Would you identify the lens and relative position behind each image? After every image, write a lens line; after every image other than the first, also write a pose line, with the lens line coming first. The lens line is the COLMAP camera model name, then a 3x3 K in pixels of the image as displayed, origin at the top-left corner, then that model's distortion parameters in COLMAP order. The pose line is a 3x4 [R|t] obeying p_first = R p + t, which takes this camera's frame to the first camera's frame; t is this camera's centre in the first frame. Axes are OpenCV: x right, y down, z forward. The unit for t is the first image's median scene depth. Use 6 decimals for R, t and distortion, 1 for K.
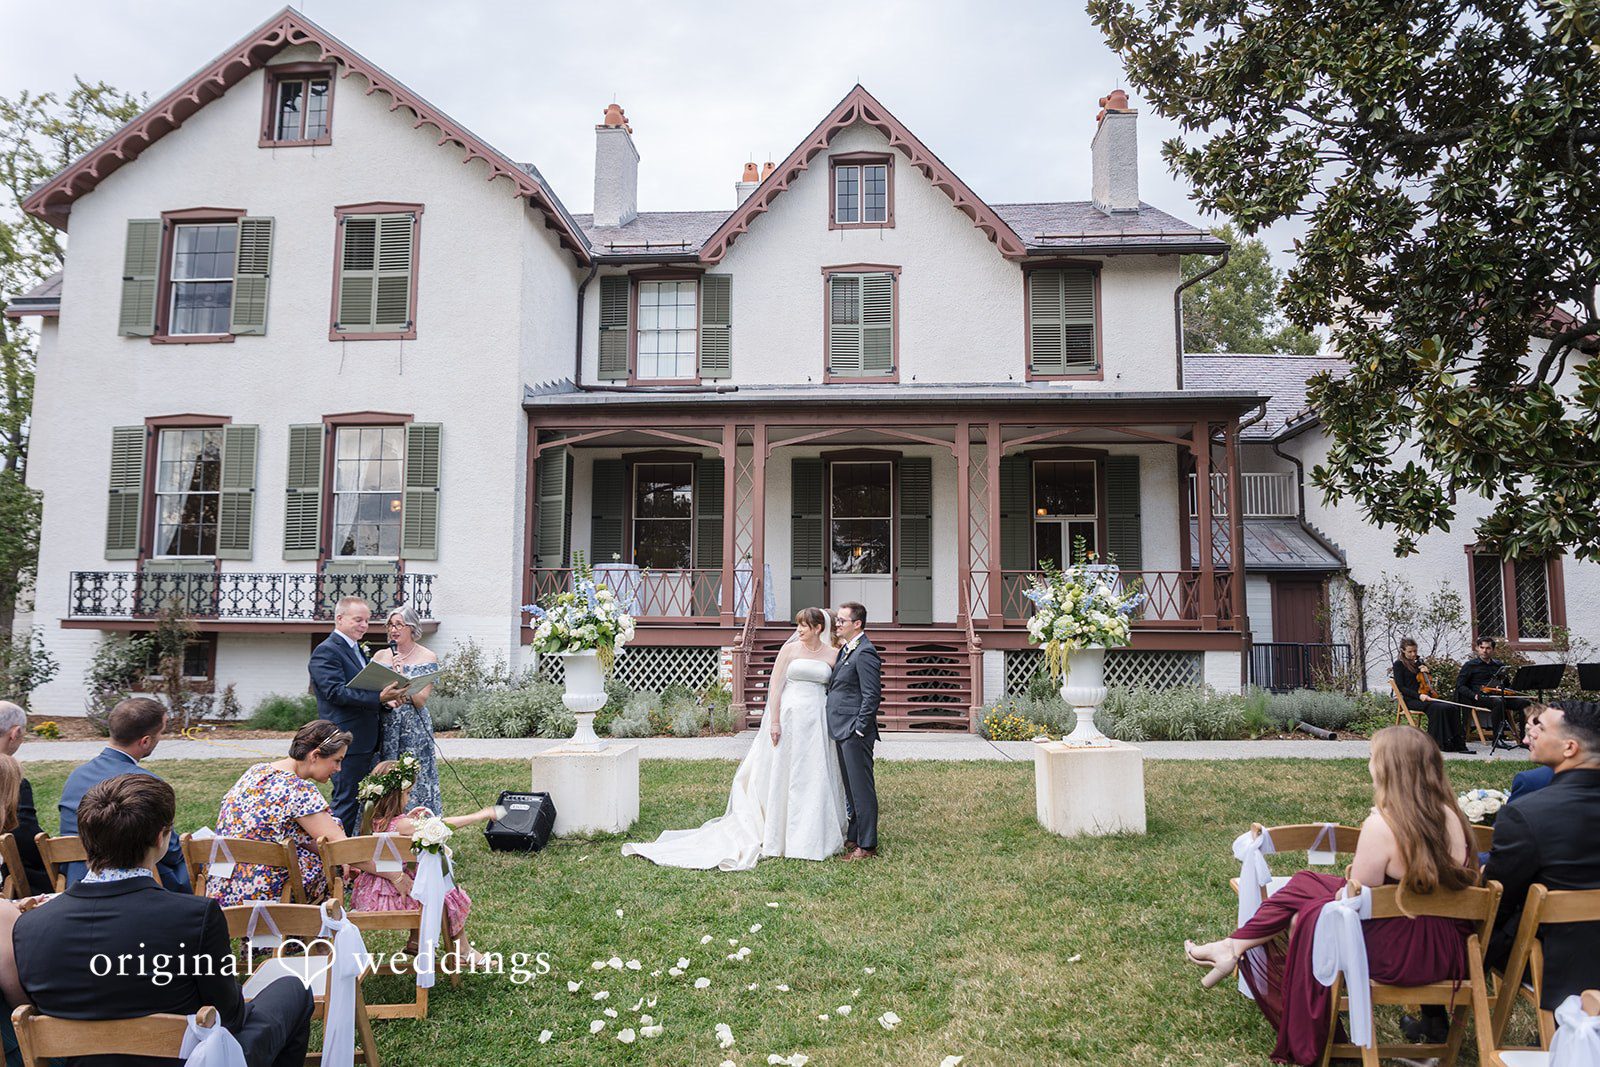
lens RADIAL K [[1053.6, 0, 797.5], [0, 1053.6, 531.4], [0, 0, 1]] dist [-0.025142, 0.003286]
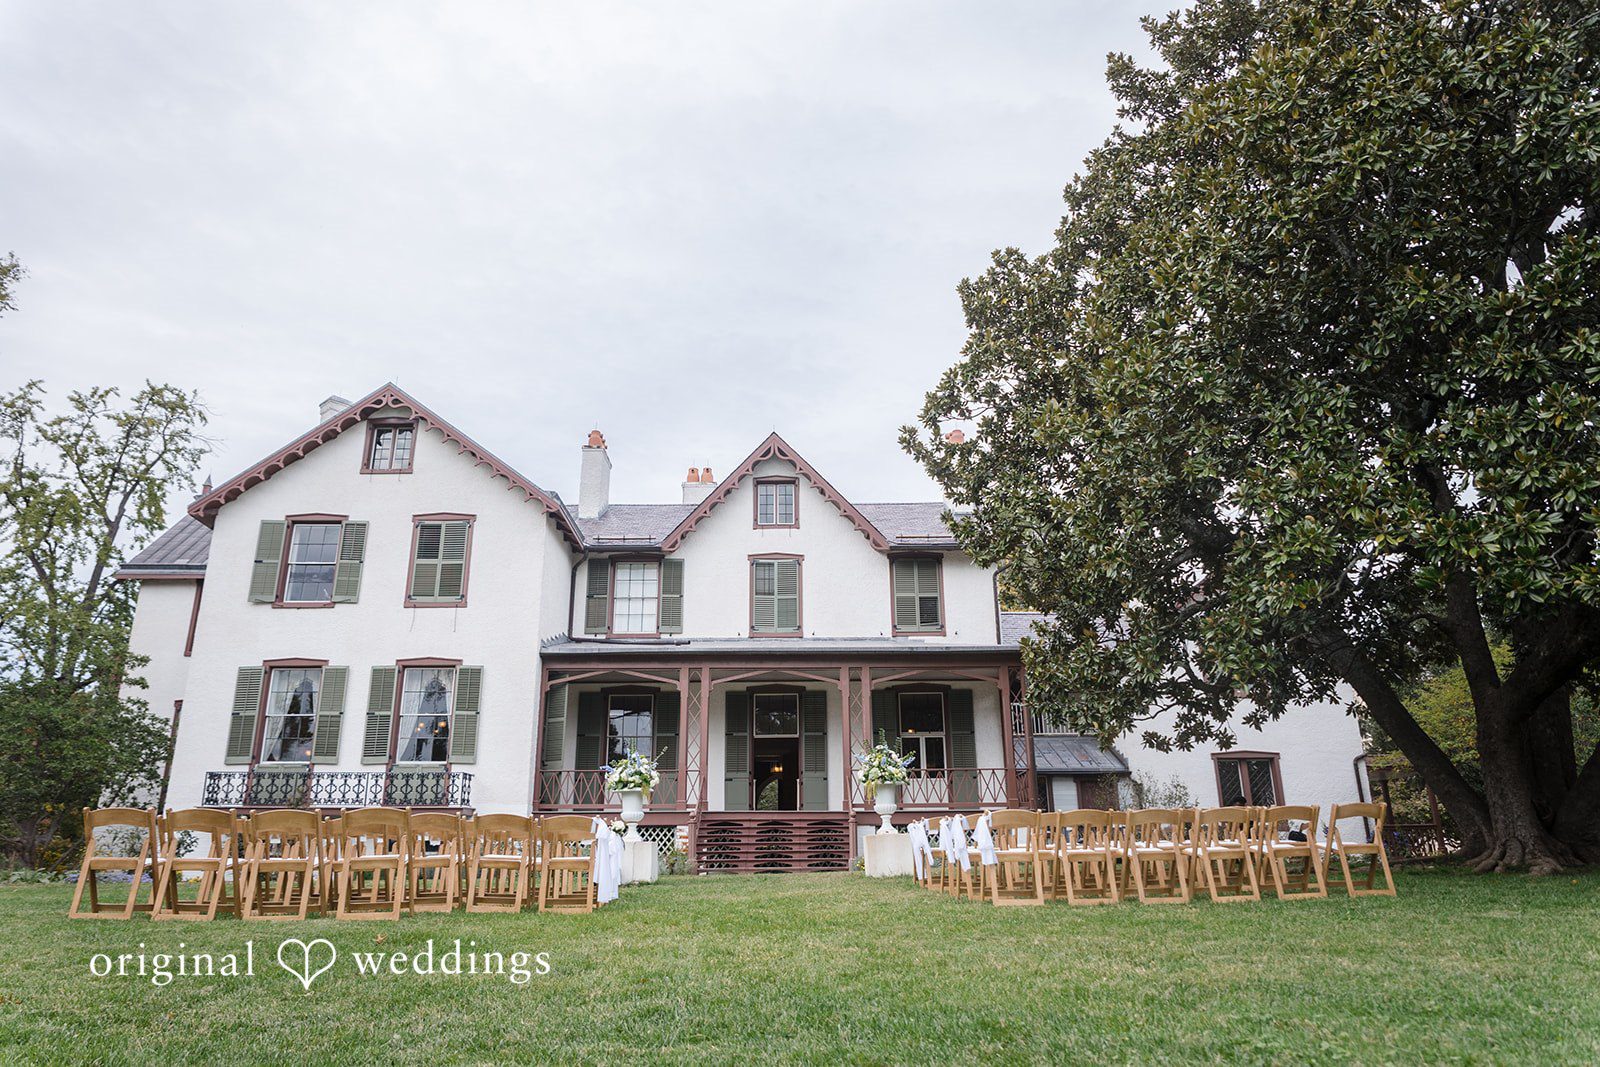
lens RADIAL K [[1053.6, 0, 794.8], [0, 1053.6, 529.3], [0, 0, 1]] dist [-0.025142, 0.003286]
pose [[0.997101, 0.011474, 0.075215, -0.023958], [0.005473, 0.975188, -0.221313, 0.032675], [-0.075888, 0.221083, 0.972298, -0.442337]]
